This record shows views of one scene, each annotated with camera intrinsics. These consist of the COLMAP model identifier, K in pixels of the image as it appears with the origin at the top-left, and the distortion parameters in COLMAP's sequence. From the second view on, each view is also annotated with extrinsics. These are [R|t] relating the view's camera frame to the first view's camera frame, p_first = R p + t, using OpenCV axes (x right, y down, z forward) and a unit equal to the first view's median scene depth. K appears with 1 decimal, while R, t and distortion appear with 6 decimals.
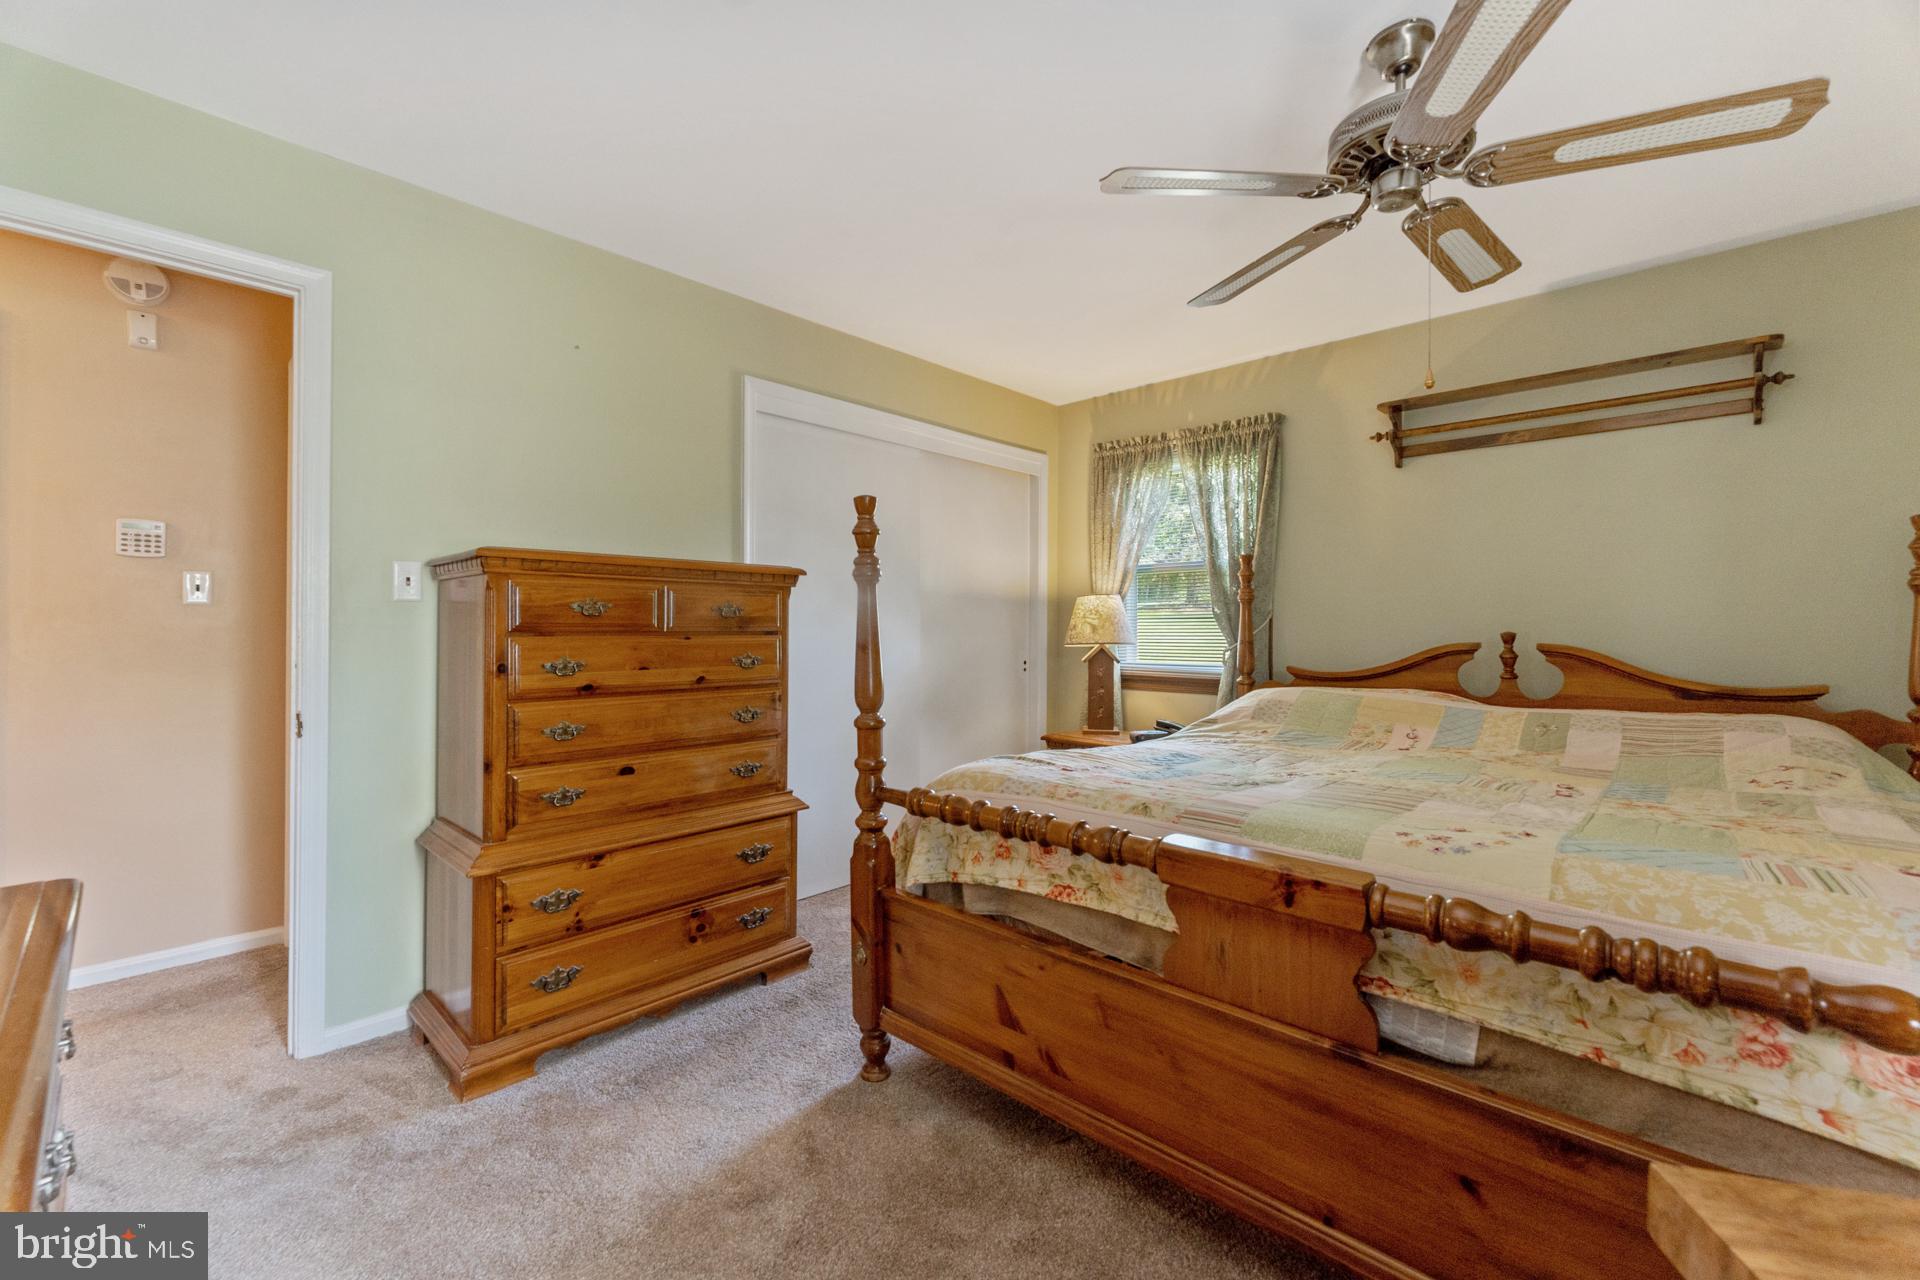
lens RADIAL K [[774.3, 0, 961.9], [0, 774.3, 626.7], [0, 0, 1]] dist [0.004747, -0.001418]
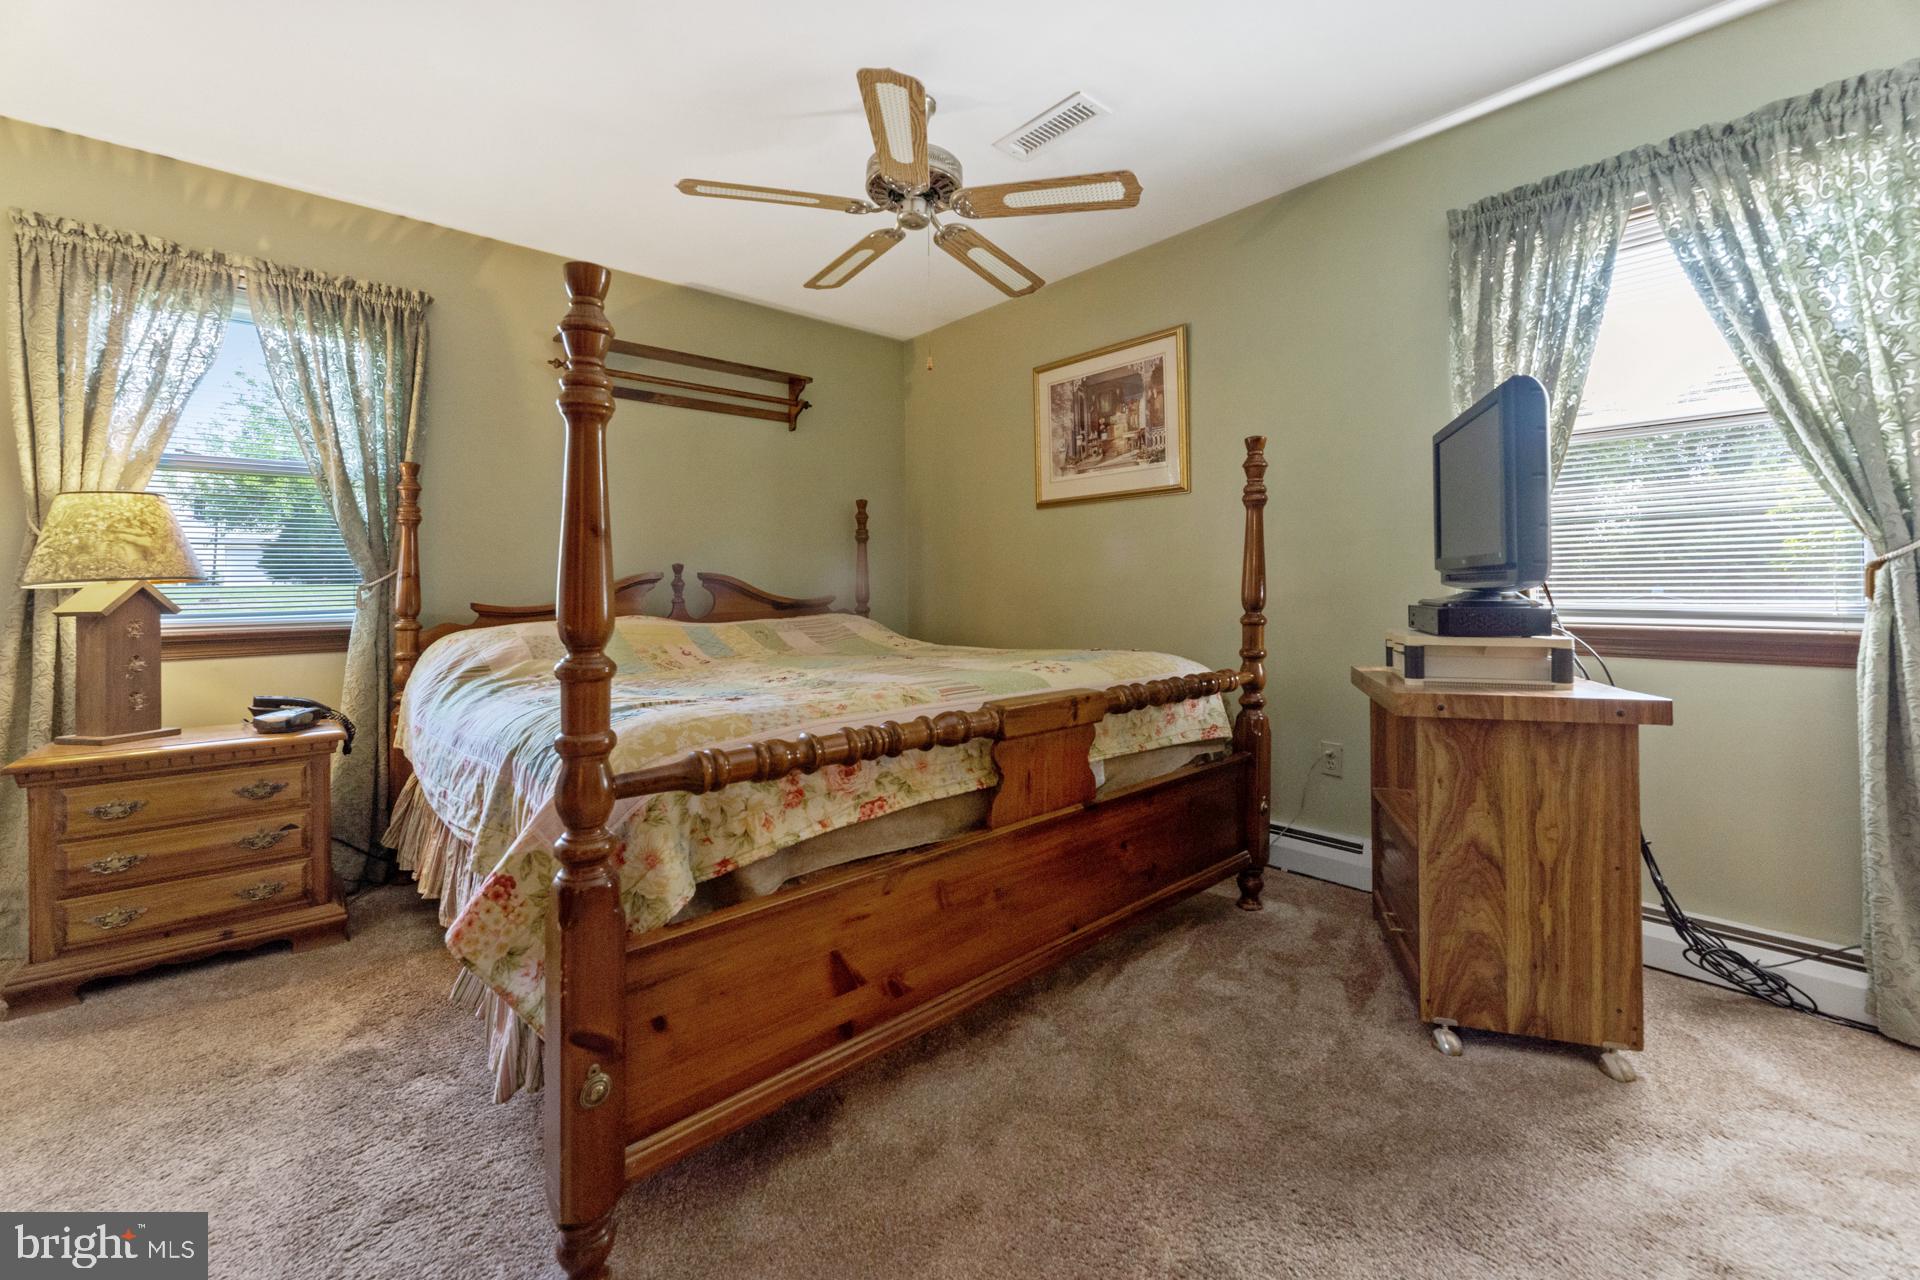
lens RADIAL K [[774.3, 0, 980.4], [0, 774.3, 580.2], [0, 0, 1]] dist [0.004747, -0.001418]
pose [[0.090990, -0.000141, 0.995852, -0.659812], [0.015107, 0.999885, -0.001239, 0.063414], [-0.995737, 0.015157, 0.090982, 0.666529]]
